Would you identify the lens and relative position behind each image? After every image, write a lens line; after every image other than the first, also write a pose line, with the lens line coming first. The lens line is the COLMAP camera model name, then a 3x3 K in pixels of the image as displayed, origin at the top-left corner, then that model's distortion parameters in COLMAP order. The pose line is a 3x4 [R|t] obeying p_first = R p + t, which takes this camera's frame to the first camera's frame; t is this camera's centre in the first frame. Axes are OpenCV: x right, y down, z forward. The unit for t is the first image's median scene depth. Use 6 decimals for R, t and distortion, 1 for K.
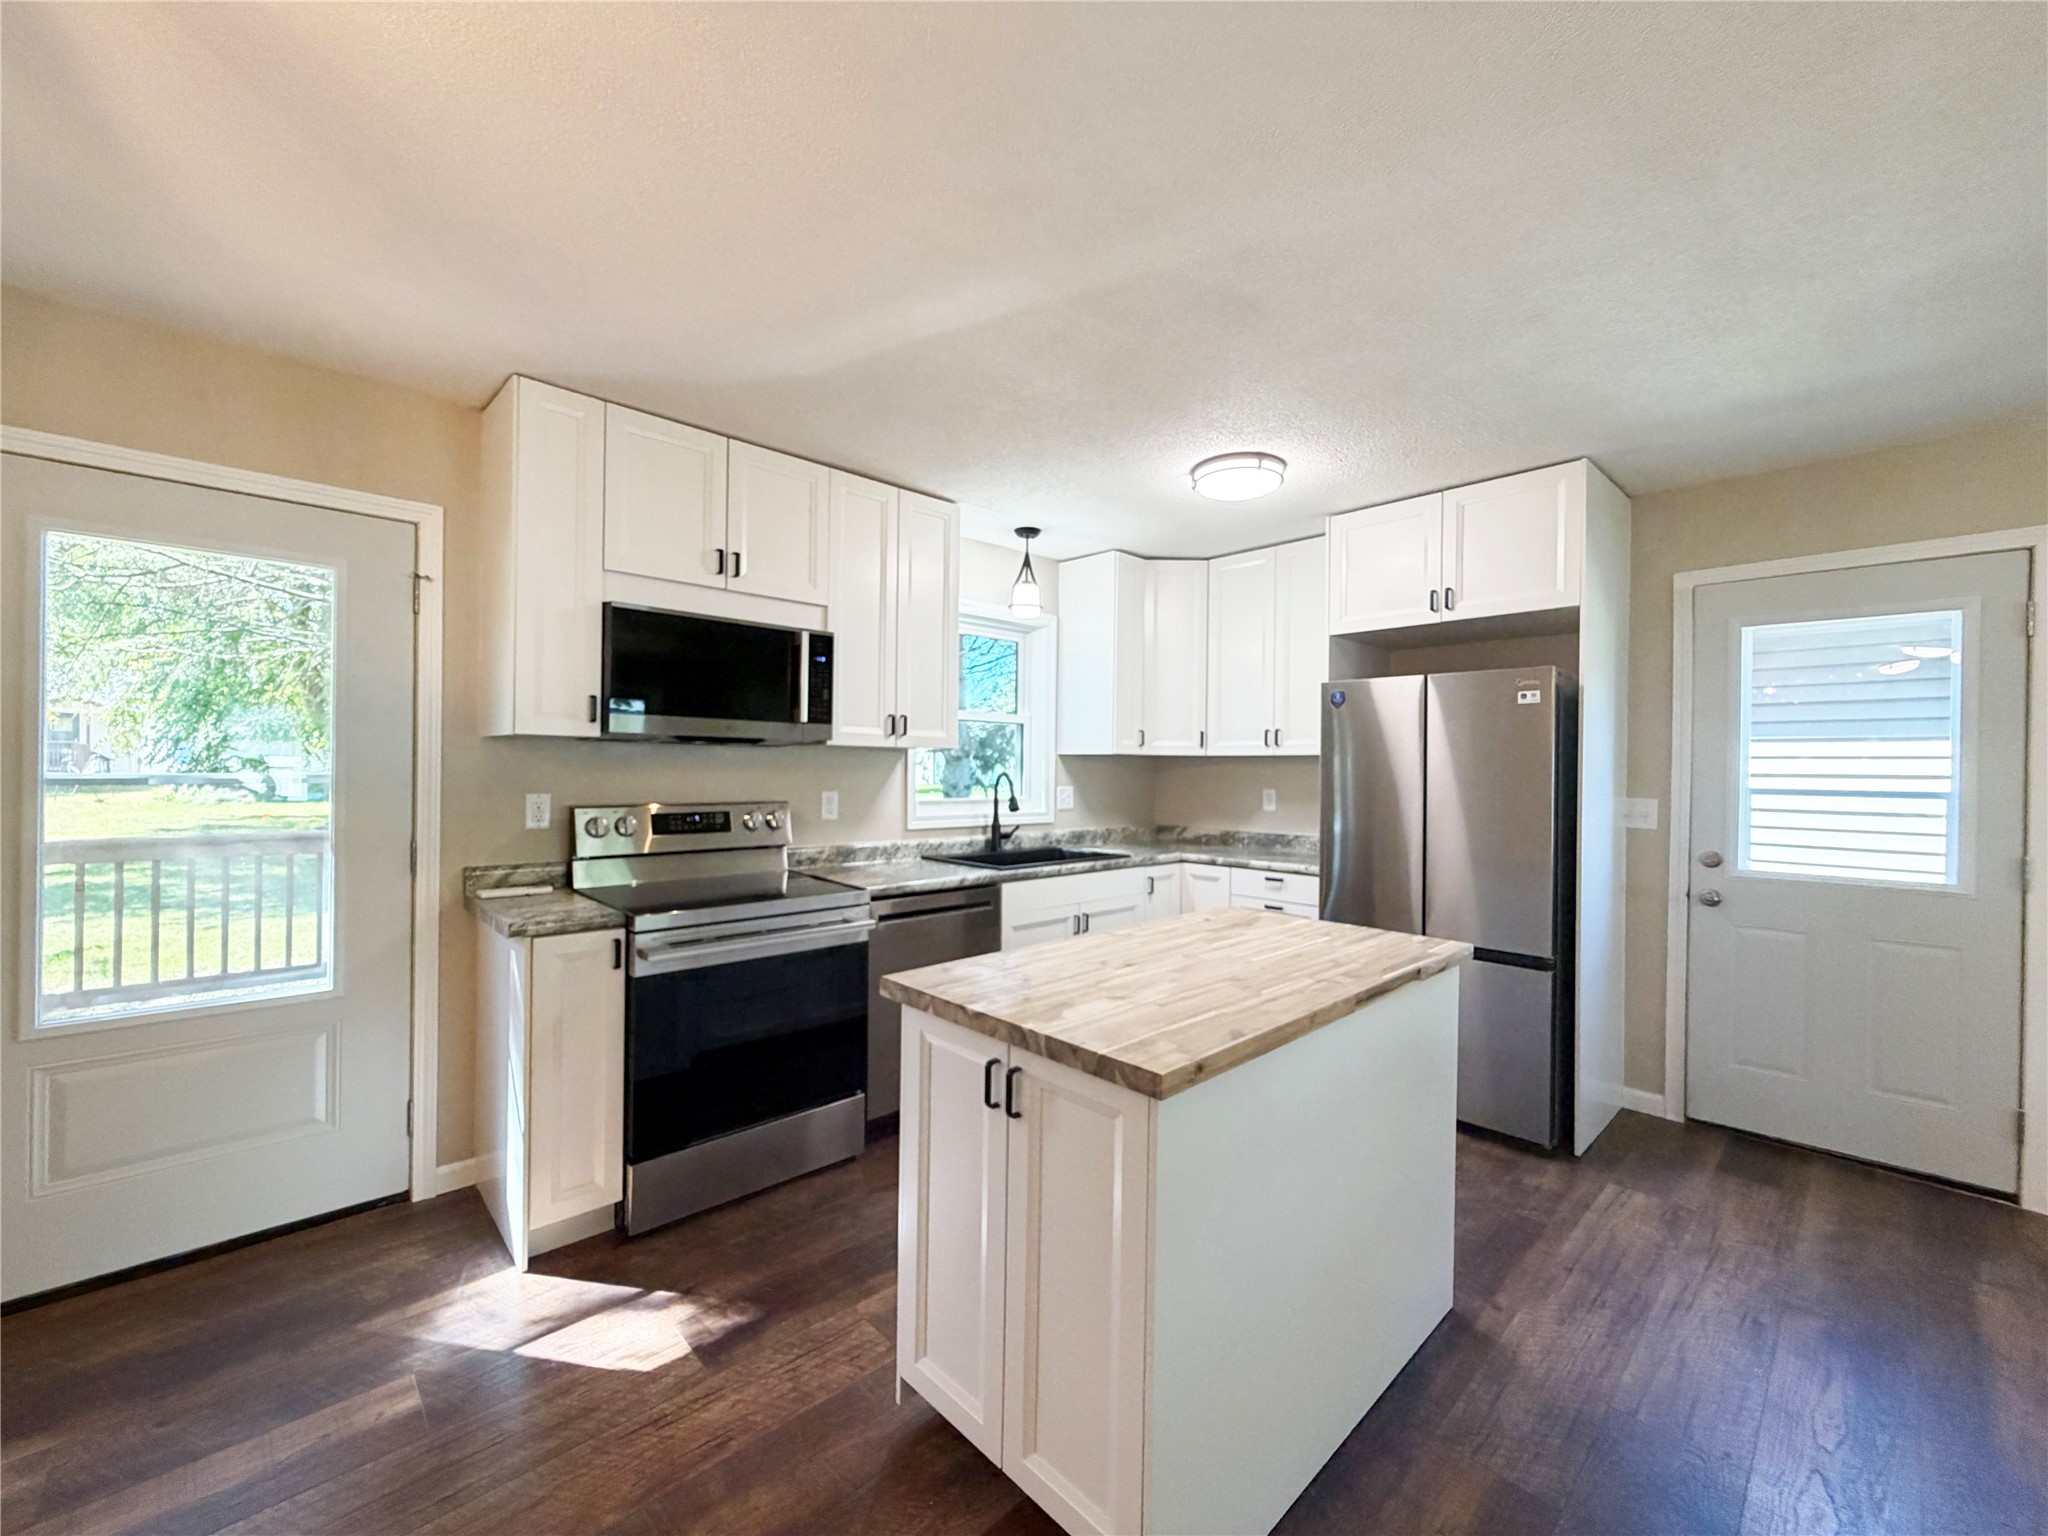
lens RADIAL K [[819.3, 0, 1020.7], [0, 819.3, 771.5], [0, 0, 1]] dist [-0.000915, 0.000037]
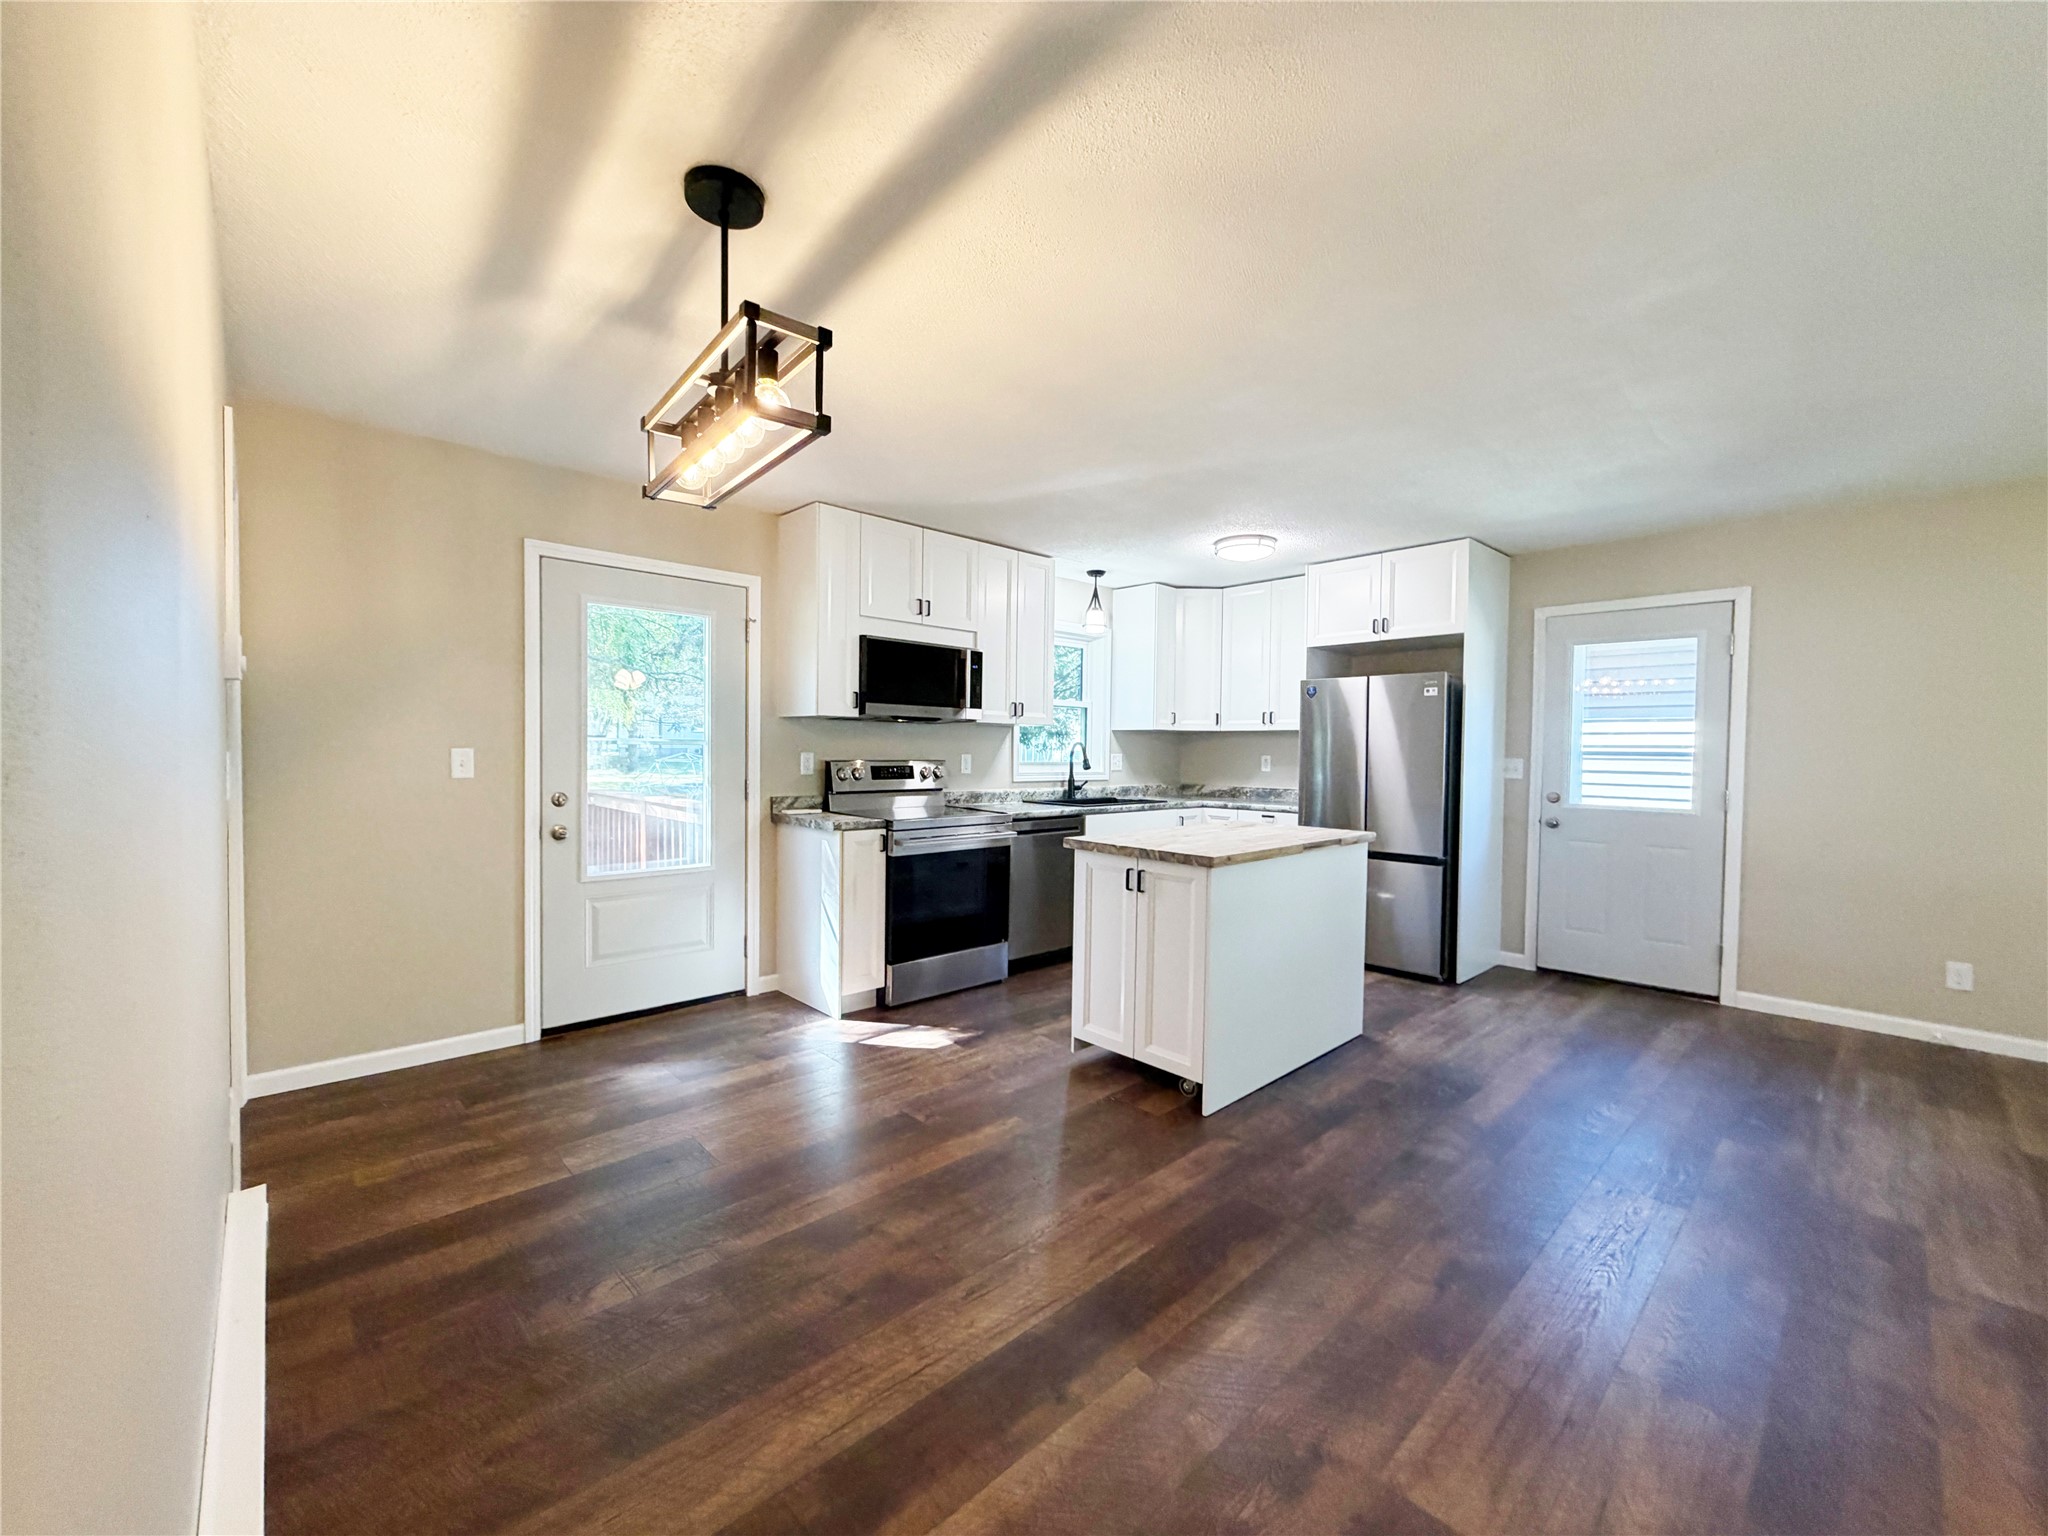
lens RADIAL K [[815.1, 0, 1021.1], [0, 815.1, 769.7], [0, 0, 1]] dist [-0.001664, 0.000369]
pose [[0.999993, 0.000356, -0.003600, -0.140536], [-0.000280, 0.999780, 0.020951, 0.023195], [0.003607, -0.020950, 0.999774, -0.507423]]
